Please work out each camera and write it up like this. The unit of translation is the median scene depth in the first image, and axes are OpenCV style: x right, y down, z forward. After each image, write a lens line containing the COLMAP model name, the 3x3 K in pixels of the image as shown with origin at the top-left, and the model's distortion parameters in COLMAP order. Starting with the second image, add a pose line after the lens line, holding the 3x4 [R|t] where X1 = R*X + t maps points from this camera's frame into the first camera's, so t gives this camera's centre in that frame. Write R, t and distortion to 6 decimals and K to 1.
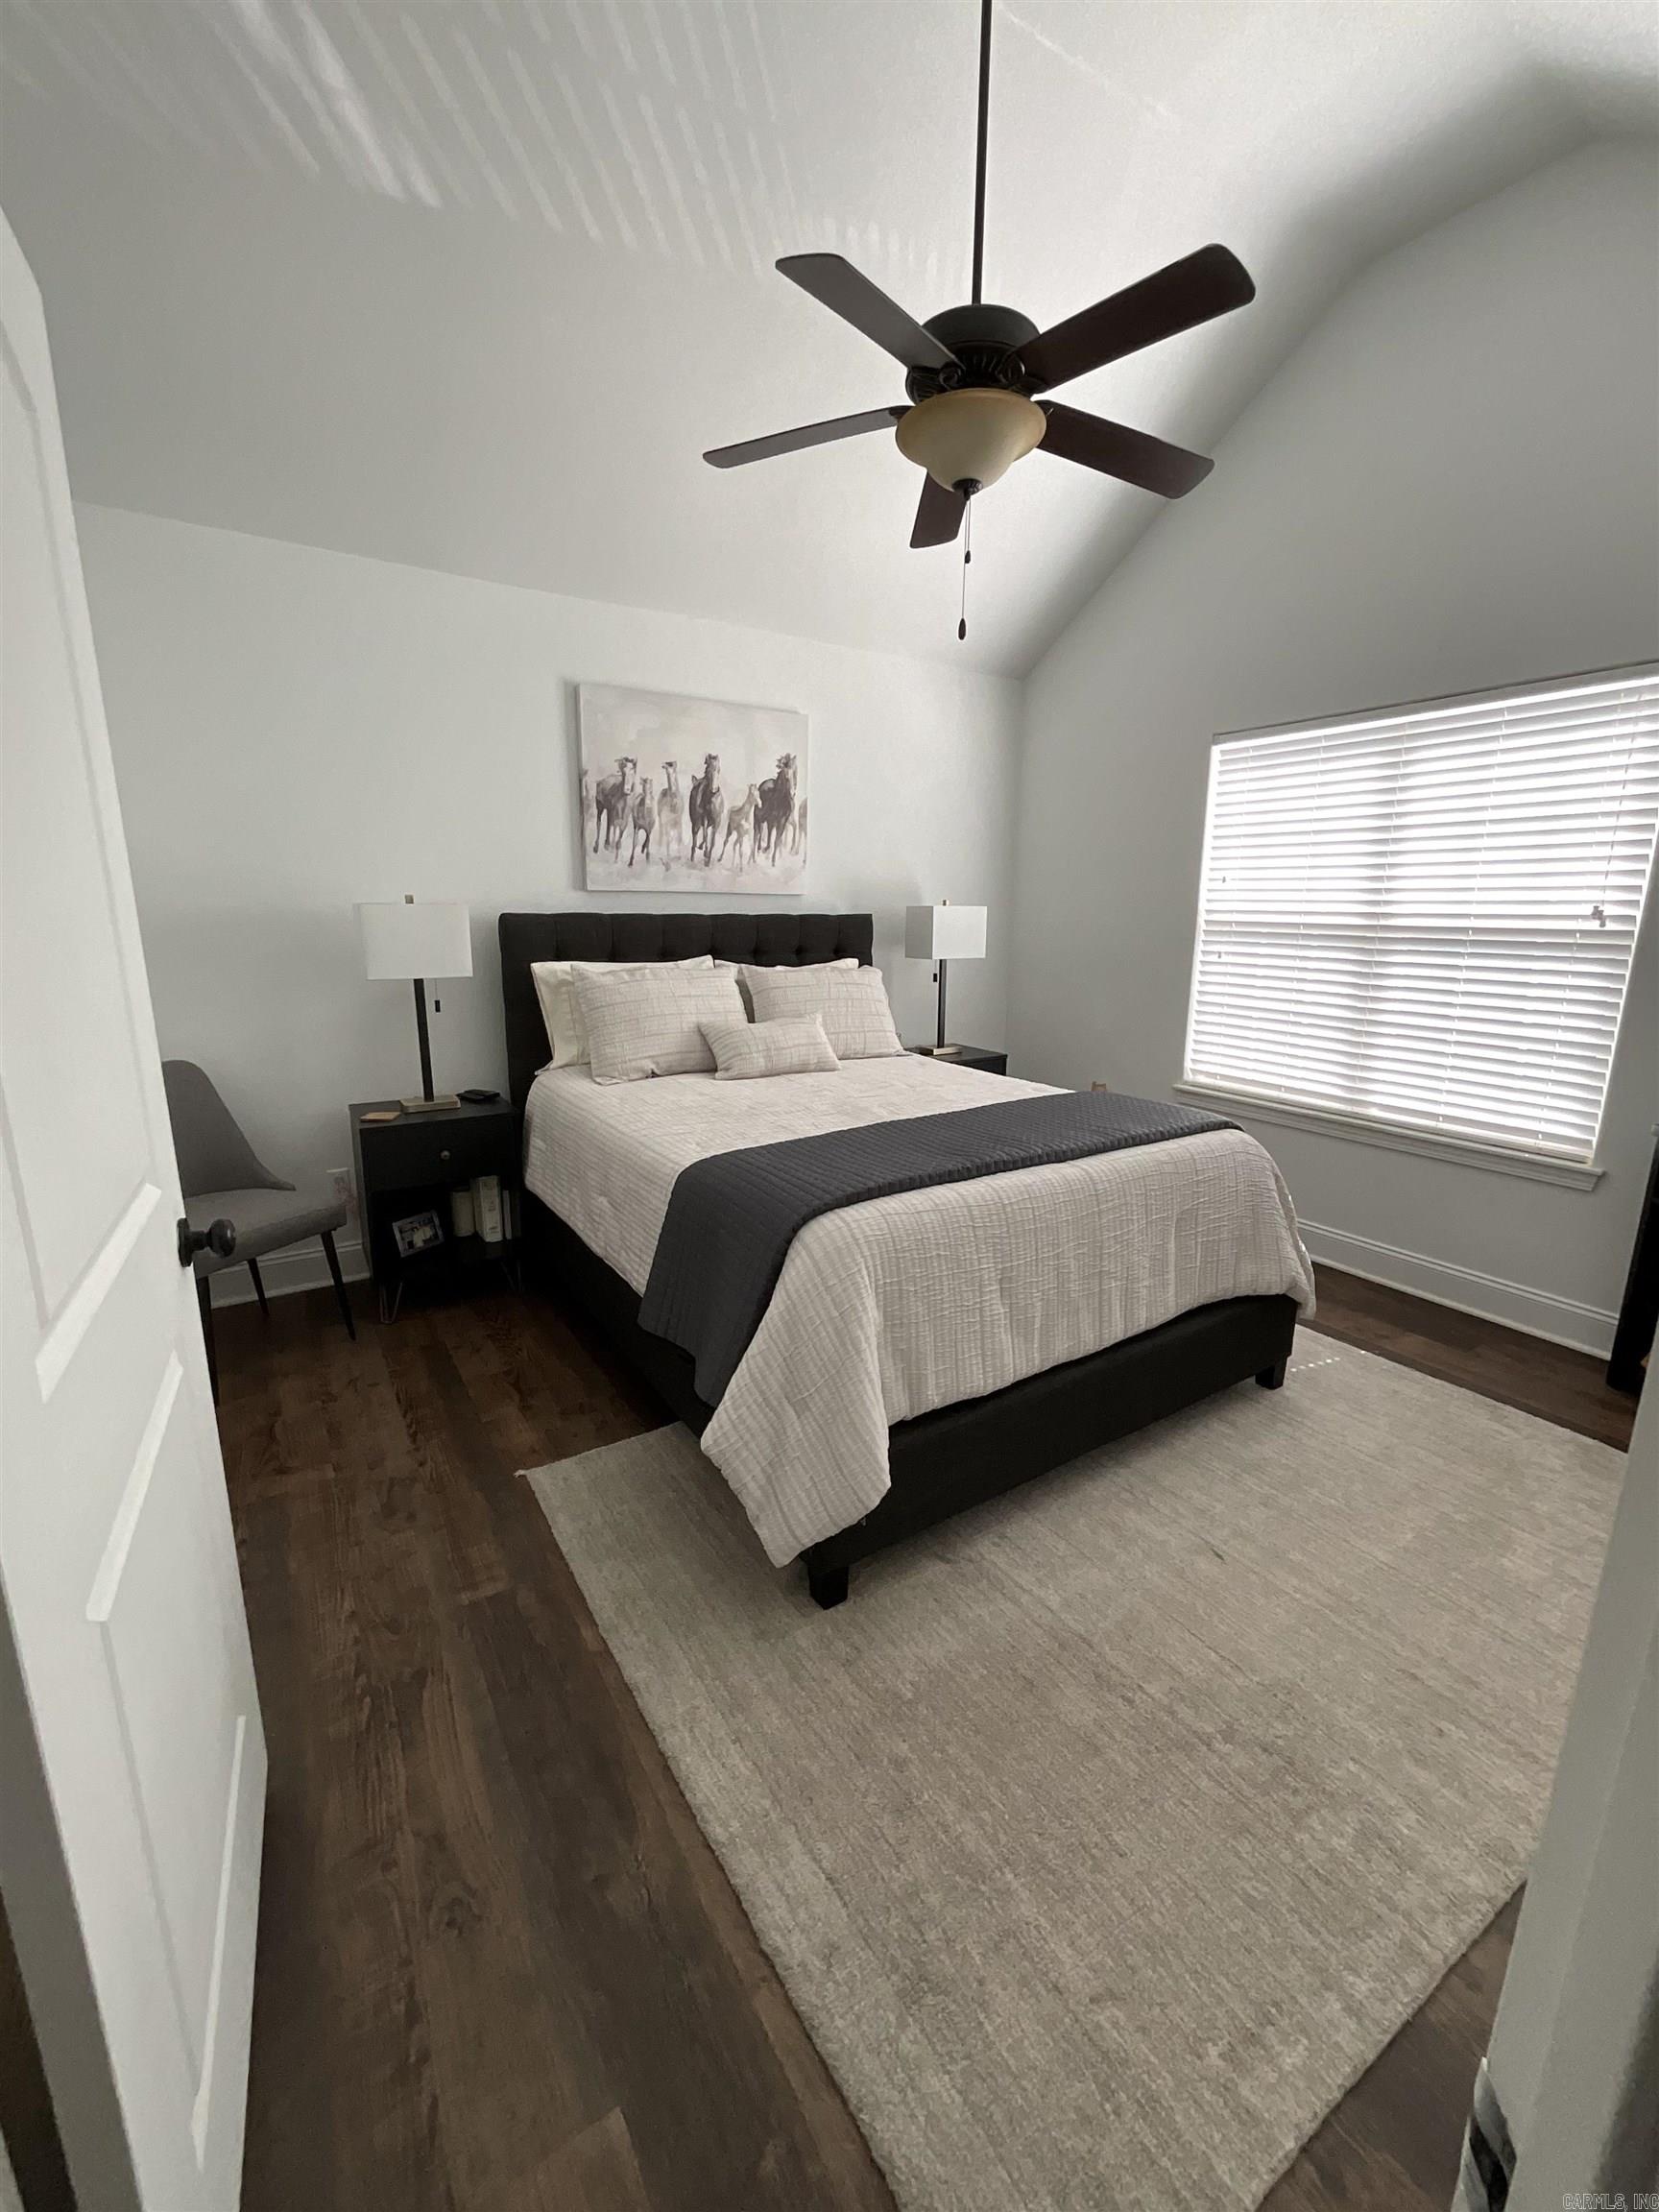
lens RADIAL K [[897.8, 0, 817.5], [0, 897.8, 1112.2], [0, 0, 1]] dist [-0.002594, -0.000318]
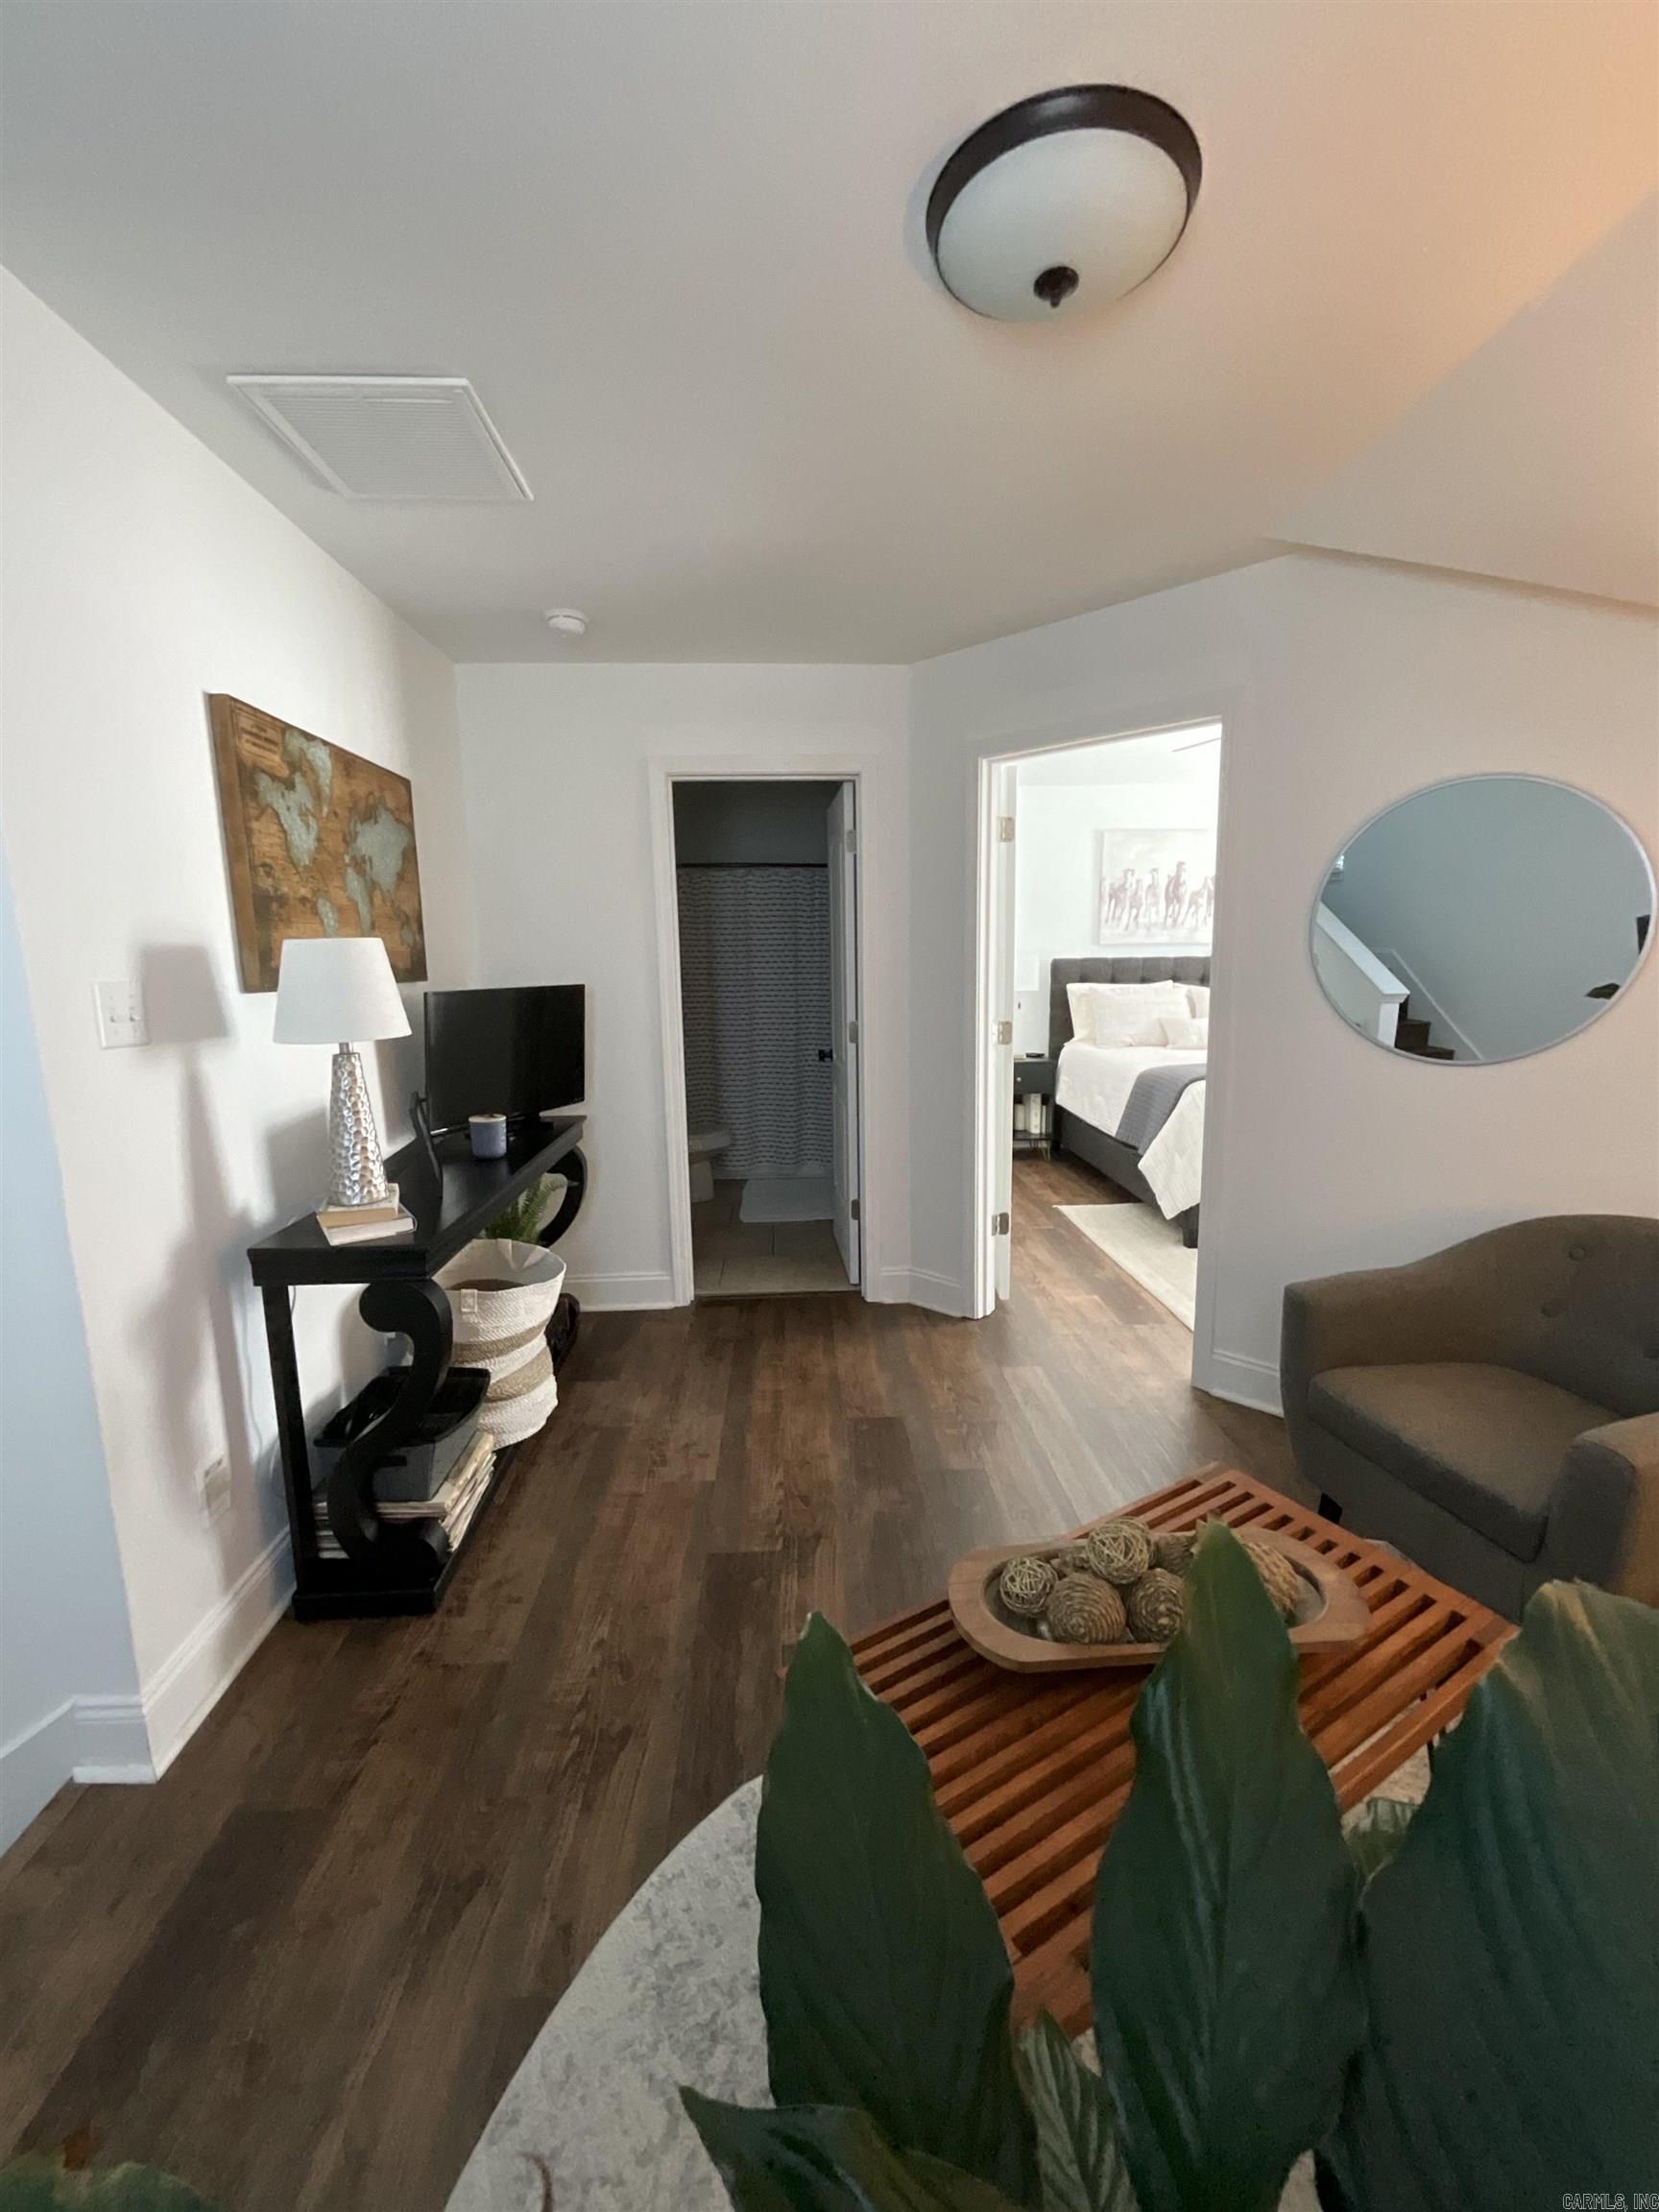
lens RADIAL K [[897.8, 0, 823.5], [0, 897.8, 1091.9], [0, 0, 1]] dist [-0.002594, -0.000318]
pose [[0.867482, 0.053876, -0.494543, 0.165166], [-0.087647, 0.995119, -0.045334, 0.174179], [0.489687, 0.082672, 0.867970, -0.796714]]
